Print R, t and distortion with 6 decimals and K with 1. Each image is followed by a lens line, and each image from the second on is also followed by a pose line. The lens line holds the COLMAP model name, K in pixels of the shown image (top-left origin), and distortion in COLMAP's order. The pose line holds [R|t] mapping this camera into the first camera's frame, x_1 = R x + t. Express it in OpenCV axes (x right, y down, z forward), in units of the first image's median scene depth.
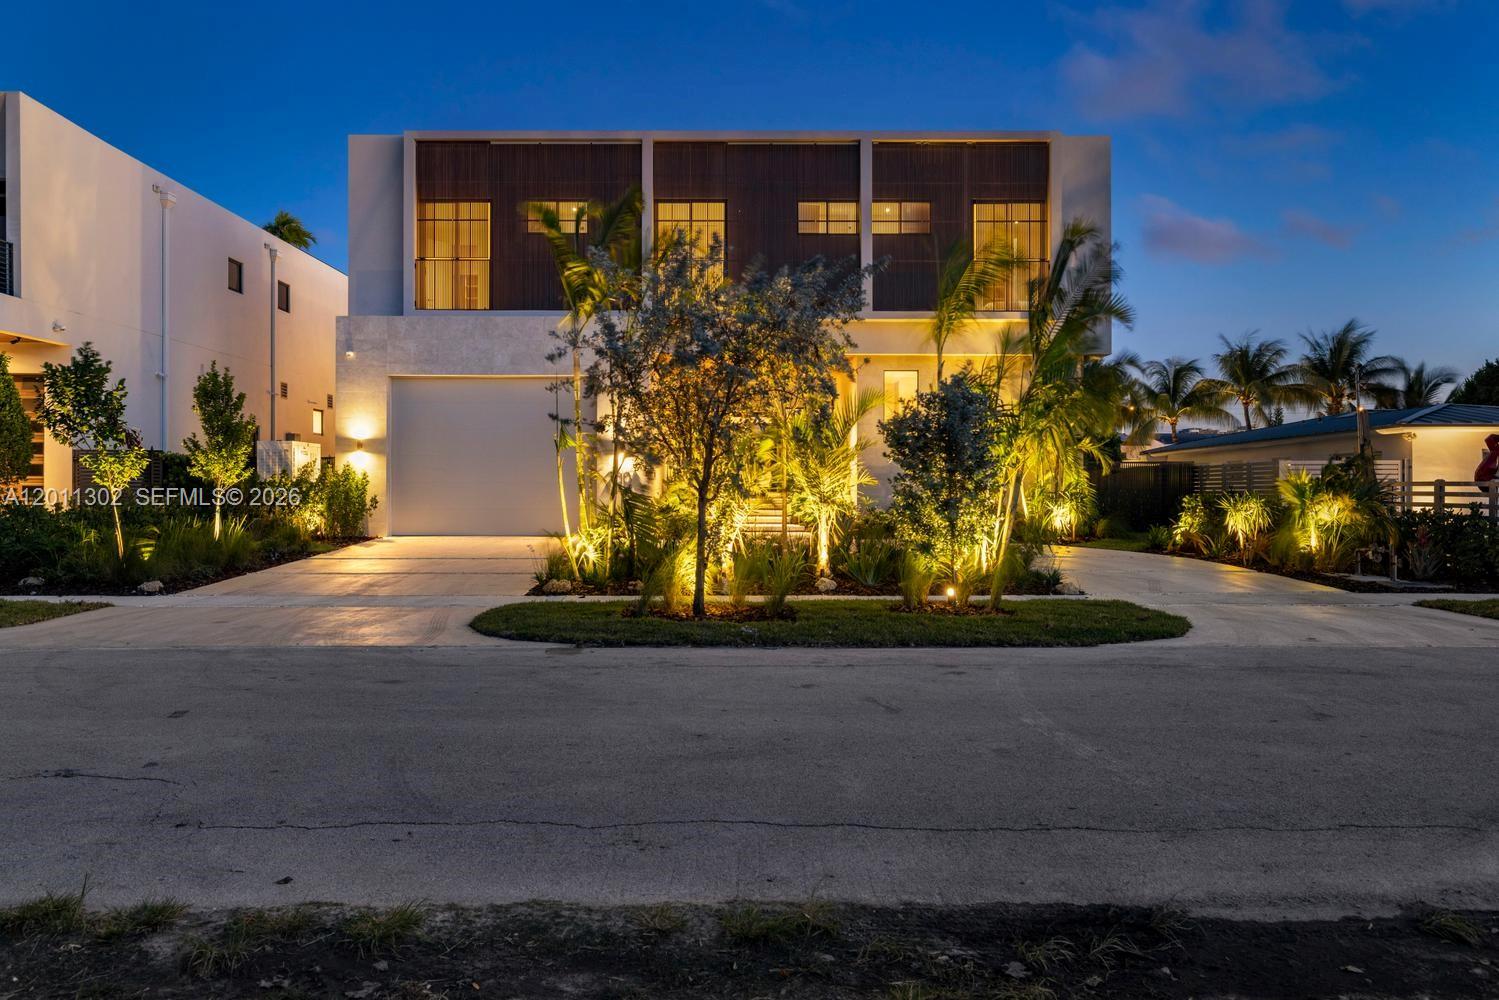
lens RADIAL K [[1027.5, 0, 749.5], [0, 1027.5, 500.0], [0, 0, 1]] dist [-0.008389, -0.001457]
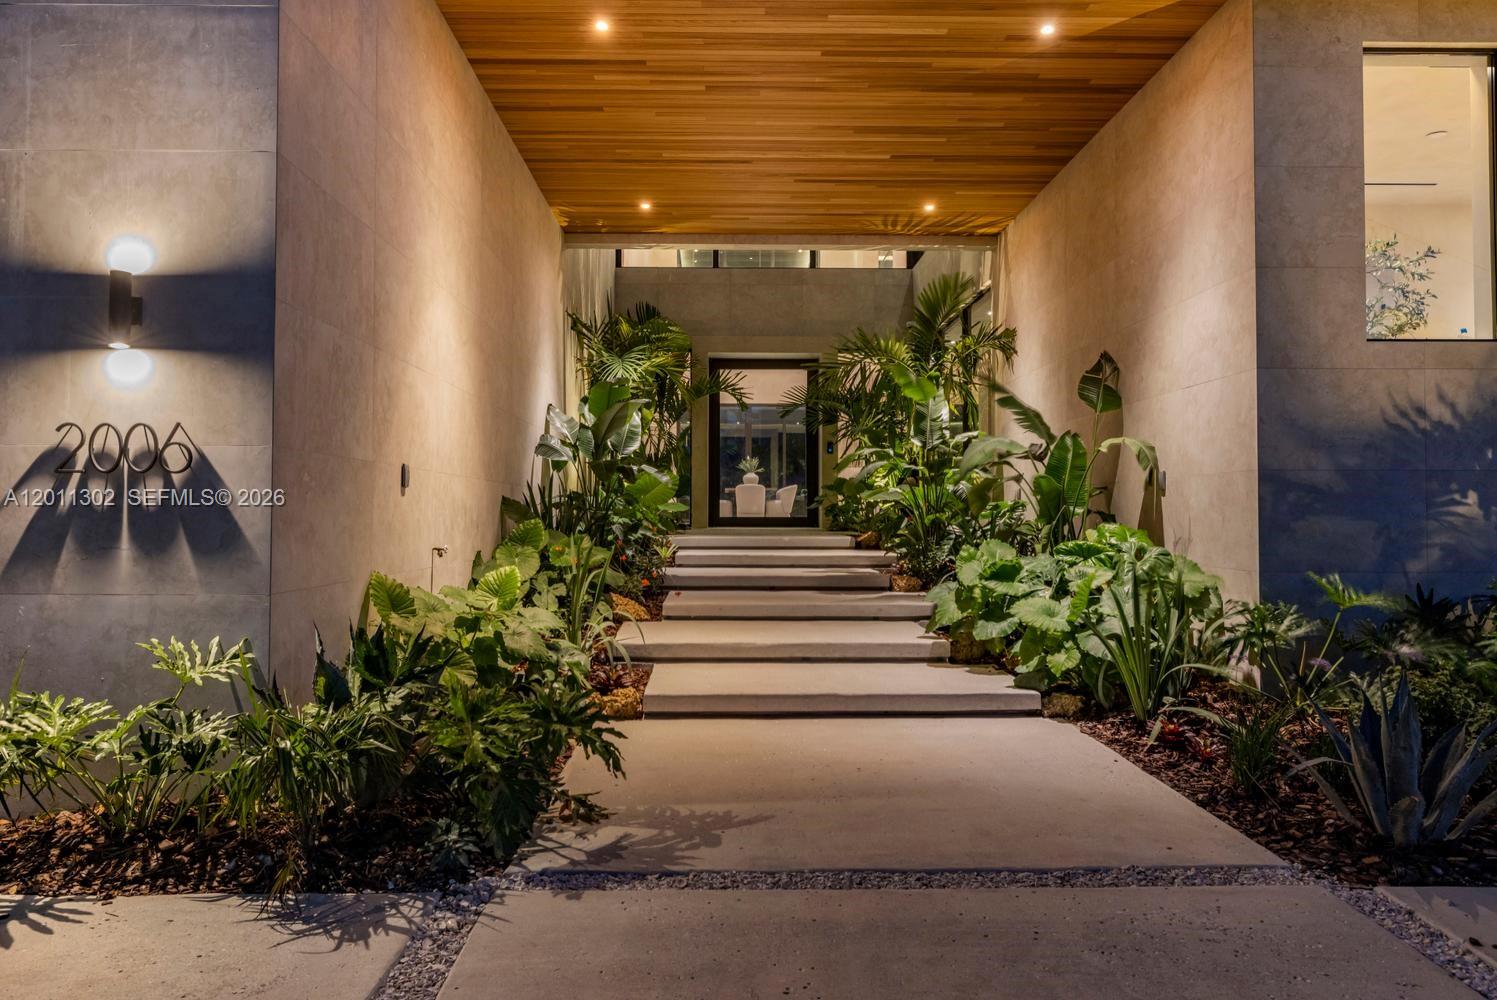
lens RADIAL K [[1051.2, 0, 747.7], [0, 1051.2, 487.9], [0, 0, 1]] dist [0.004157, 0.001075]
pose [[0.999997, -0.000633, 0.002182, -0.016313], [0.000708, 0.999391, -0.034875, -0.014009], [-0.002158, 0.034876, 0.999389, 0.790229]]
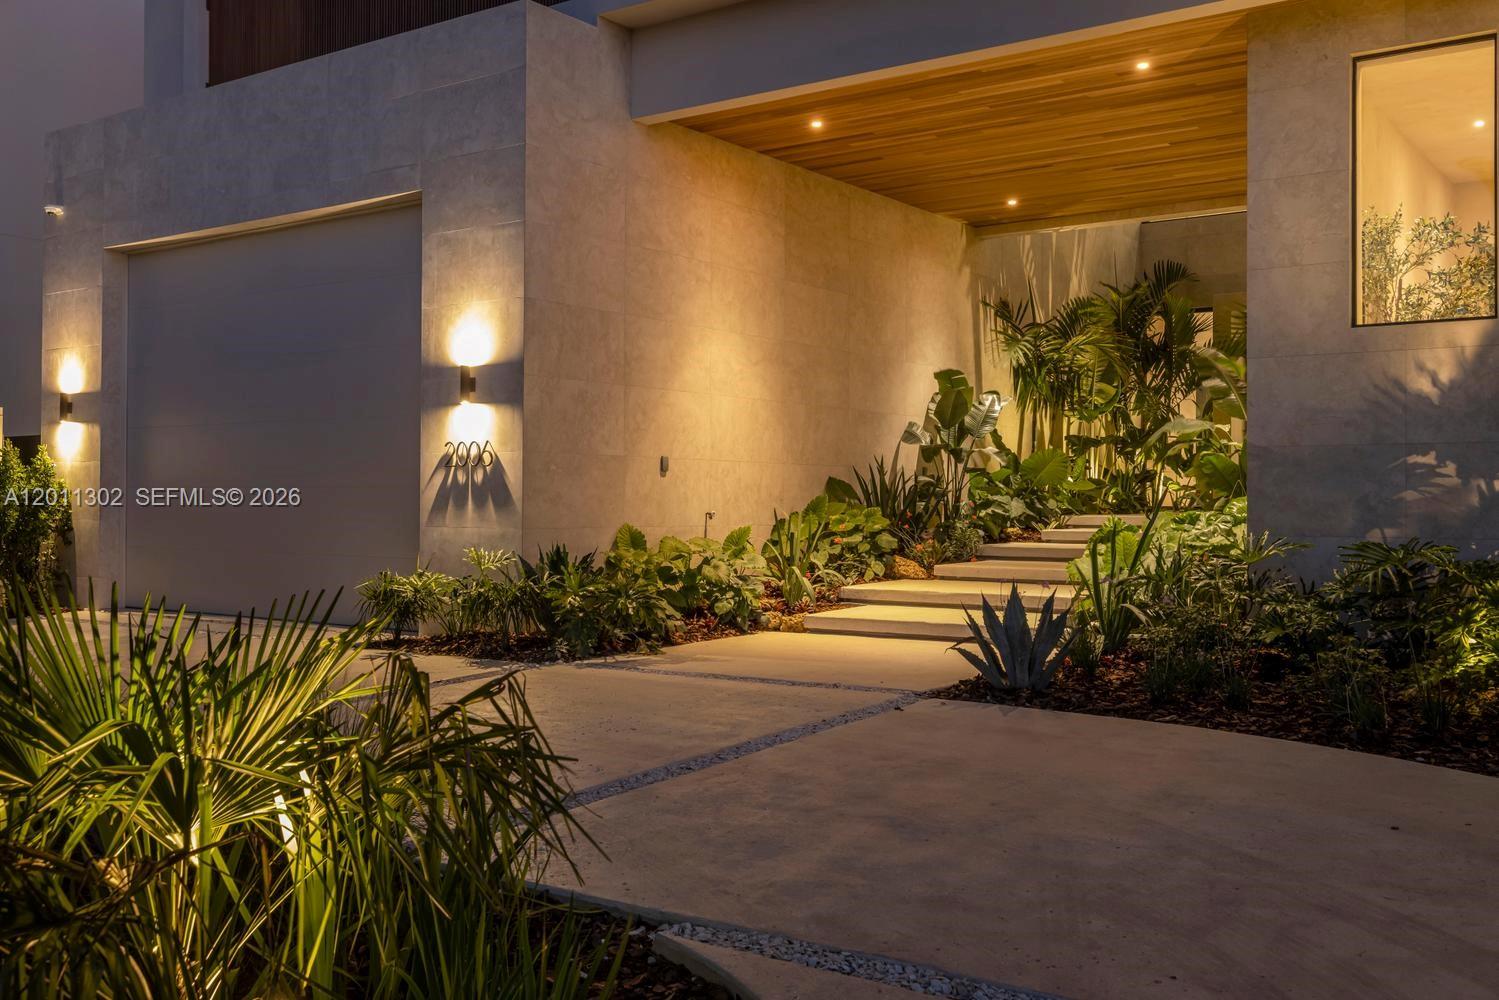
lens RADIAL K [[1449.9, 0, 752.6], [0, 1449.9, 493.4], [0, 0, 1]] dist [-0.002737, 0.000967]
pose [[0.805407, -0.003924, -0.592710, 0.238641], [-0.006381, 0.999863, -0.015289, -0.007055], [0.592688, 0.016096, 0.805271, 0.635701]]
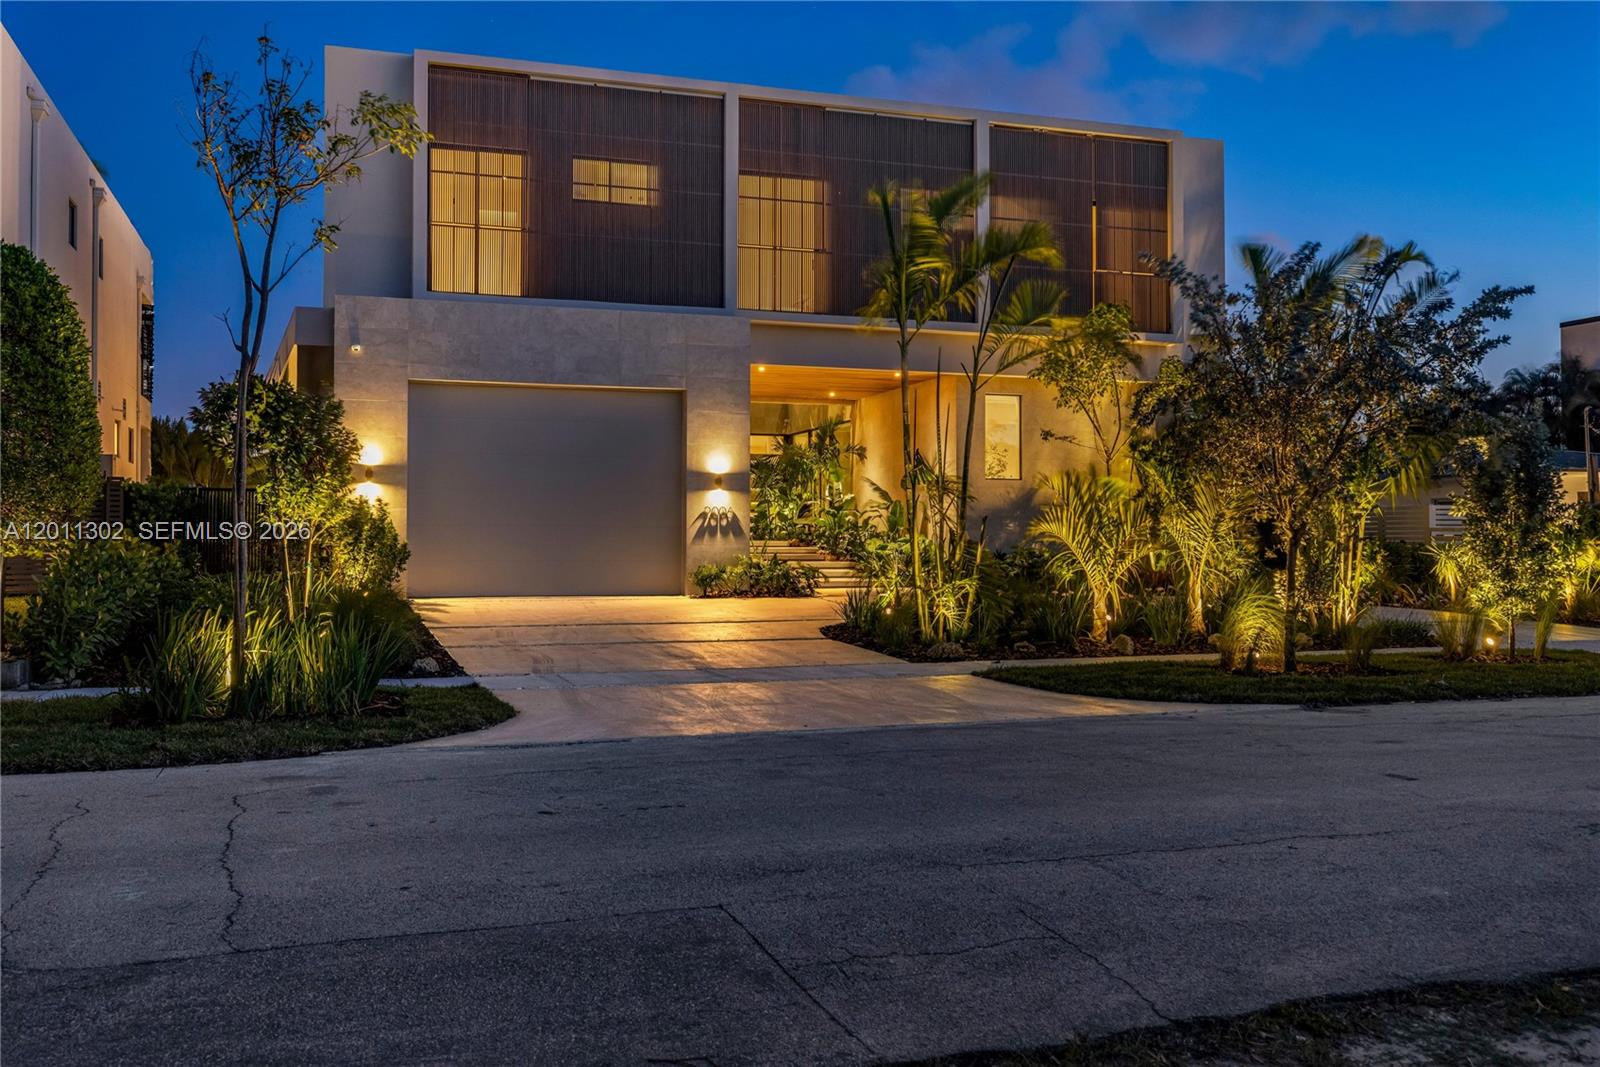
lens RADIAL K [[1356.3, 0, 798.2], [0, 1356.3, 513.5], [0, 0, 1]] dist [0.009192, 0.000691]
pose [[0.954404, 0.006480, 0.298449, -0.361714], [0.001691, 0.999631, -0.027110, 0.001452], [-0.298514, 0.026378, 0.954041, -0.008548]]
